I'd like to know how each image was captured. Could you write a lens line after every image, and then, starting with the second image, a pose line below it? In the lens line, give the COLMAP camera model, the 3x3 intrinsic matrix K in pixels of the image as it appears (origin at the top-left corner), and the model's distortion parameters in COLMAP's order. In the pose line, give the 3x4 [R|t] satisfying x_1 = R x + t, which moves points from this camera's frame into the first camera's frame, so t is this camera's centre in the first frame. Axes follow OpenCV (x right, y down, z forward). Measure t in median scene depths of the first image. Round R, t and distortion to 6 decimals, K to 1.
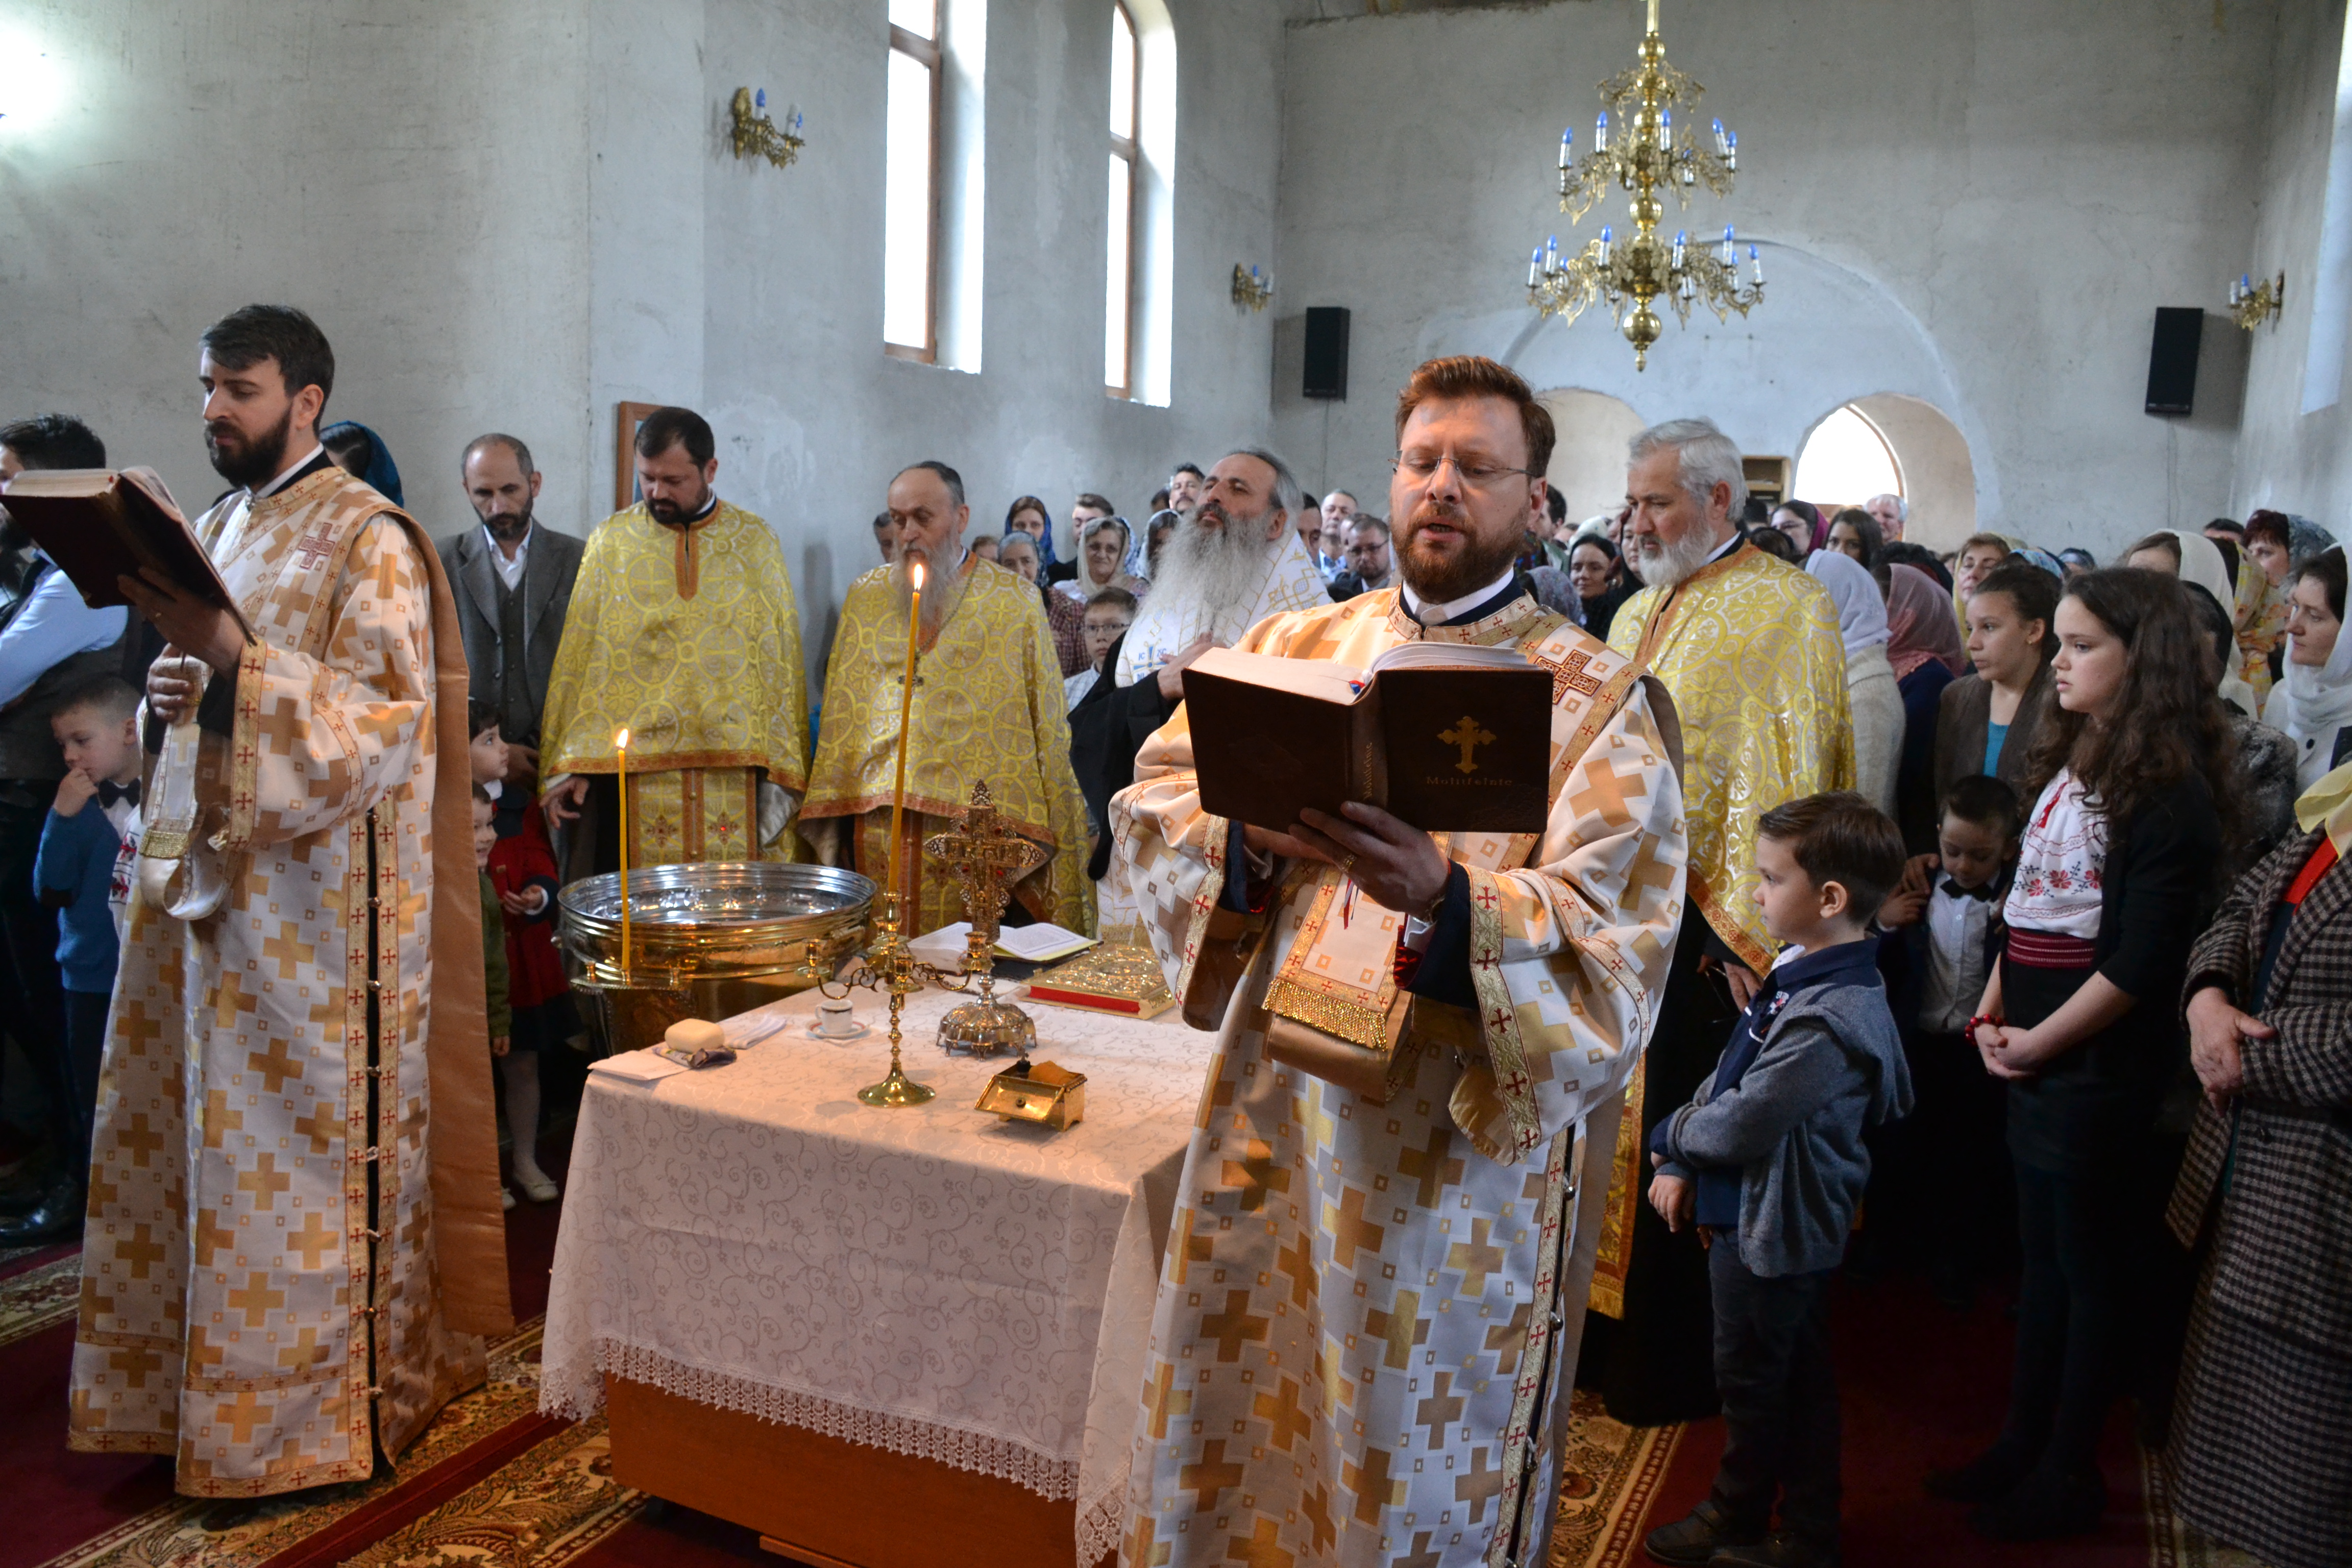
lens RADIAL K [[1861.4, 0, 1156.3], [0, 1861.4, 787.5], [0, 0, 1]] dist [-0.150232, 0.106123]
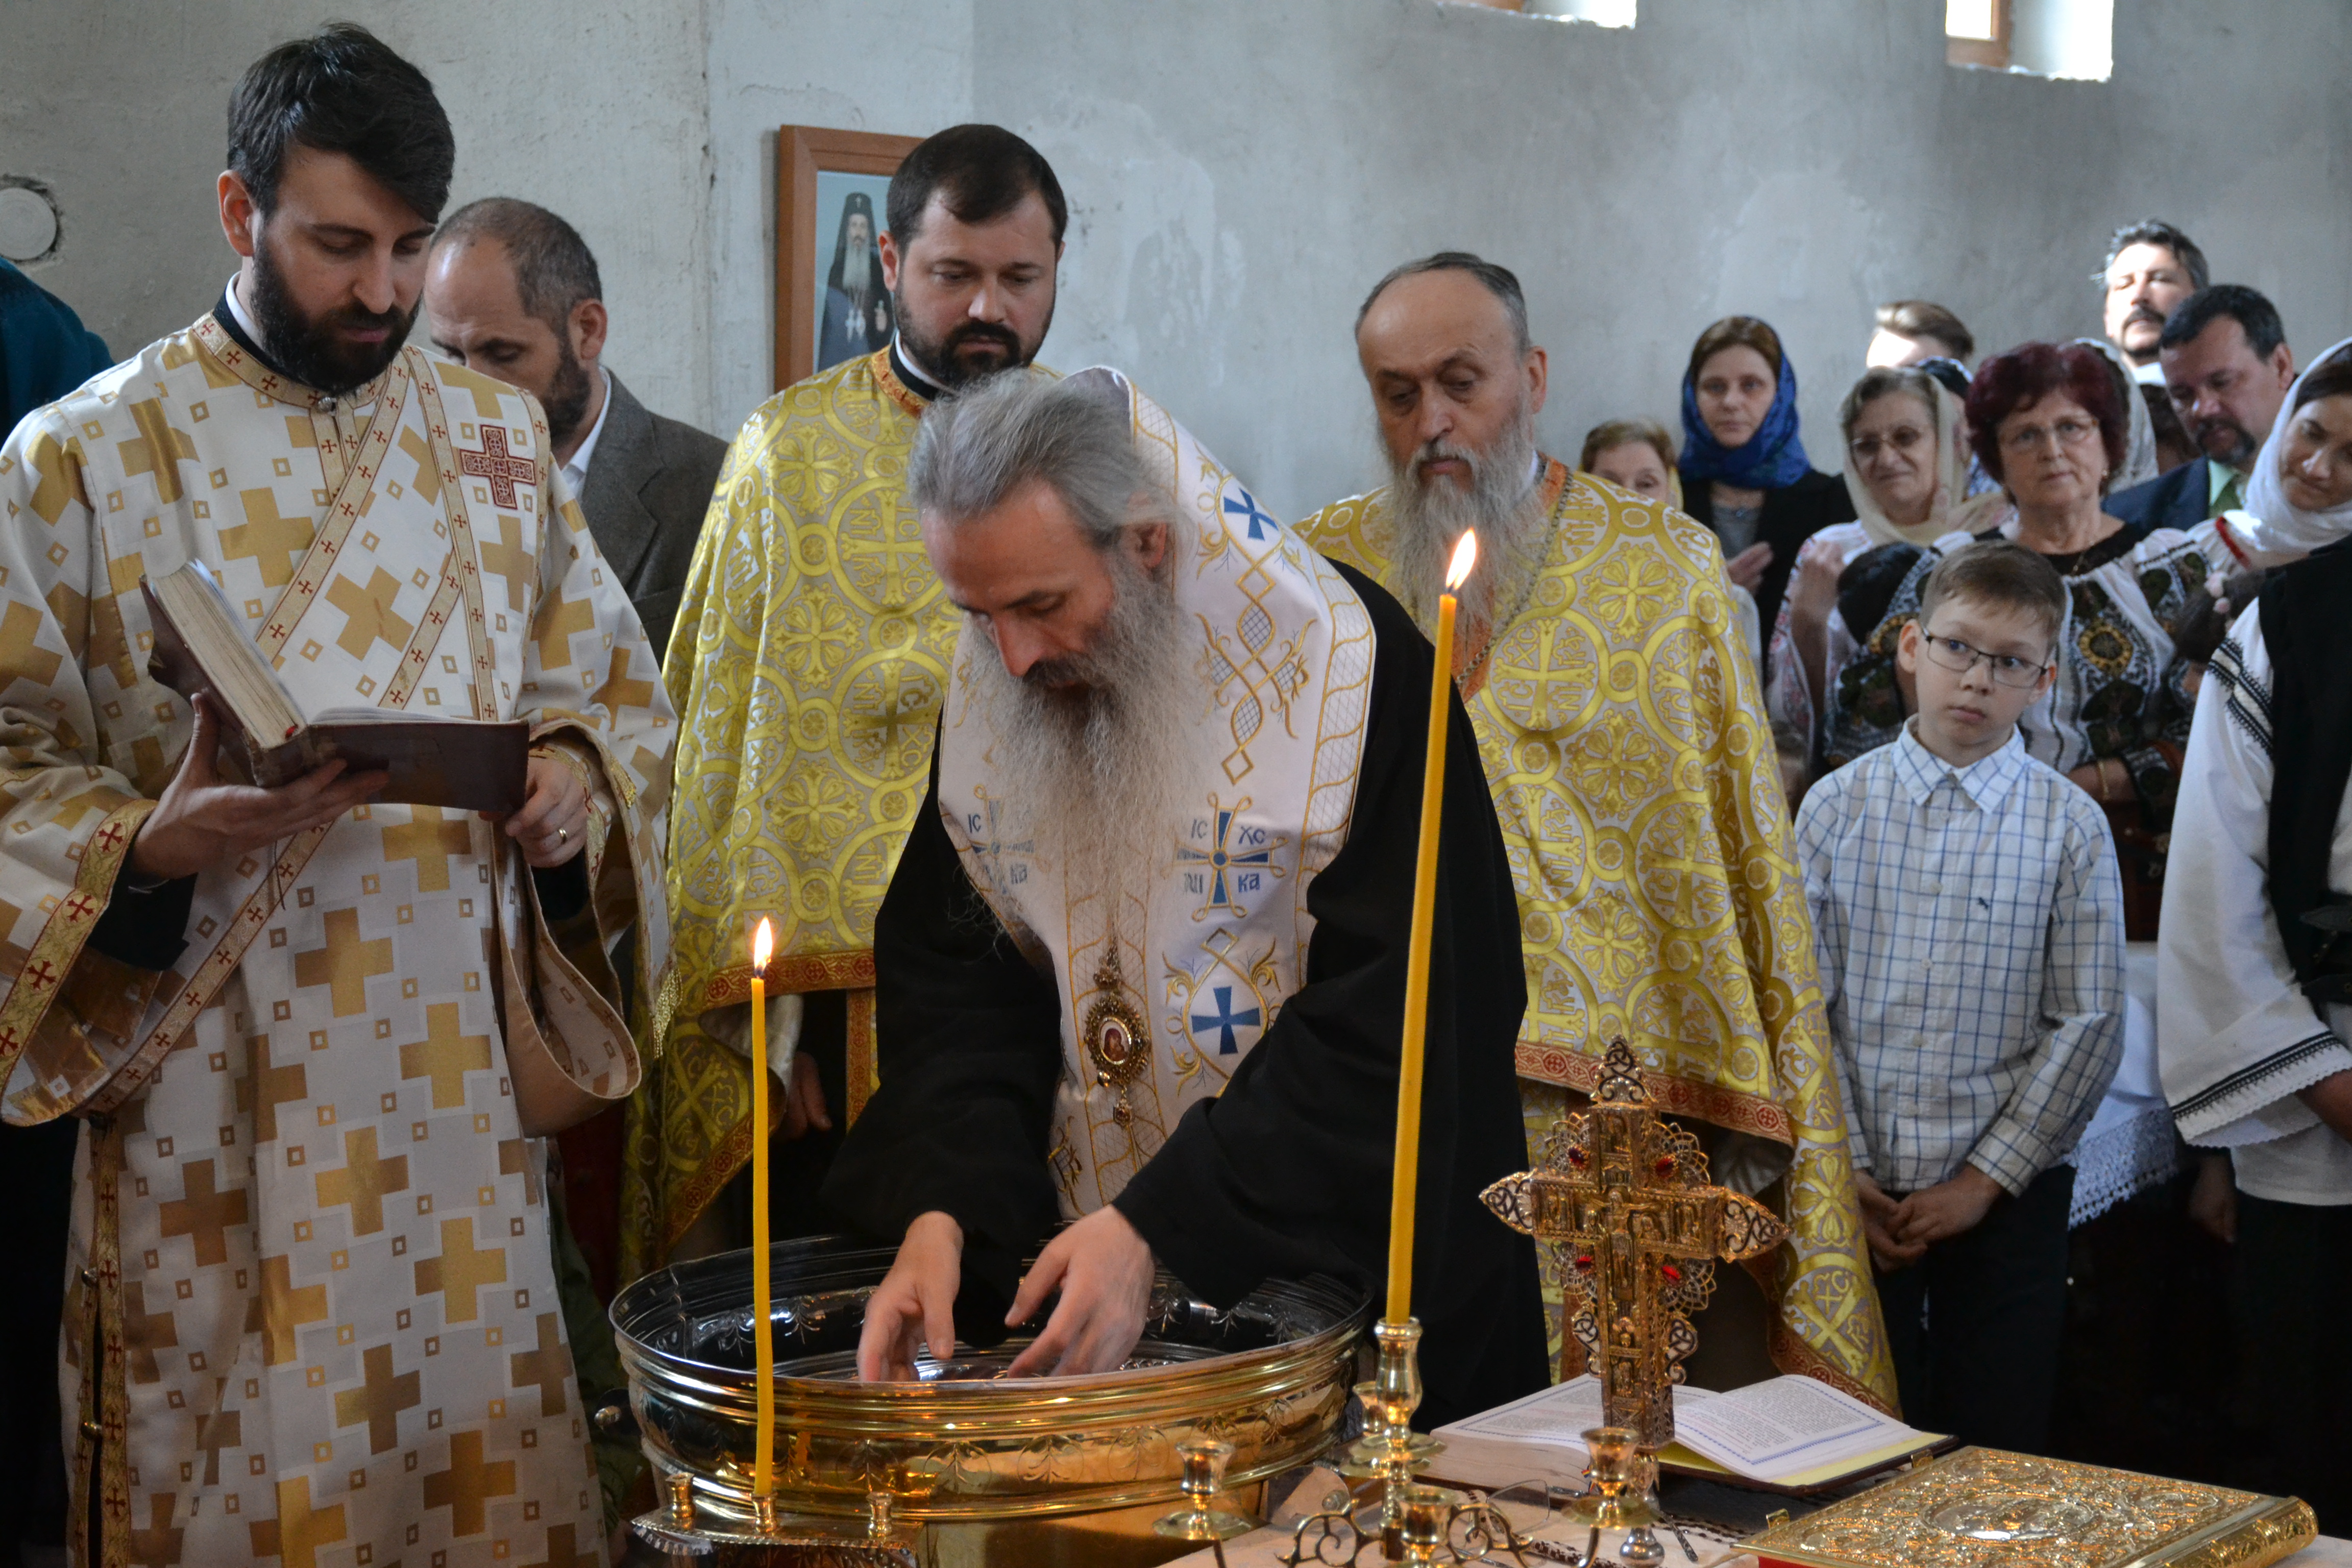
lens RADIAL K [[4101.4, 0, 1234.2], [0, 4101.4, 749.7], [0, 0, 1]] dist [-0.790611, 13.334792]
pose [[0.979014, -0.020400, -0.202771, 0.001907], [0.010755, 0.998763, -0.048556, -0.022131], [0.203511, 0.045356, 0.978021, 0.123132]]
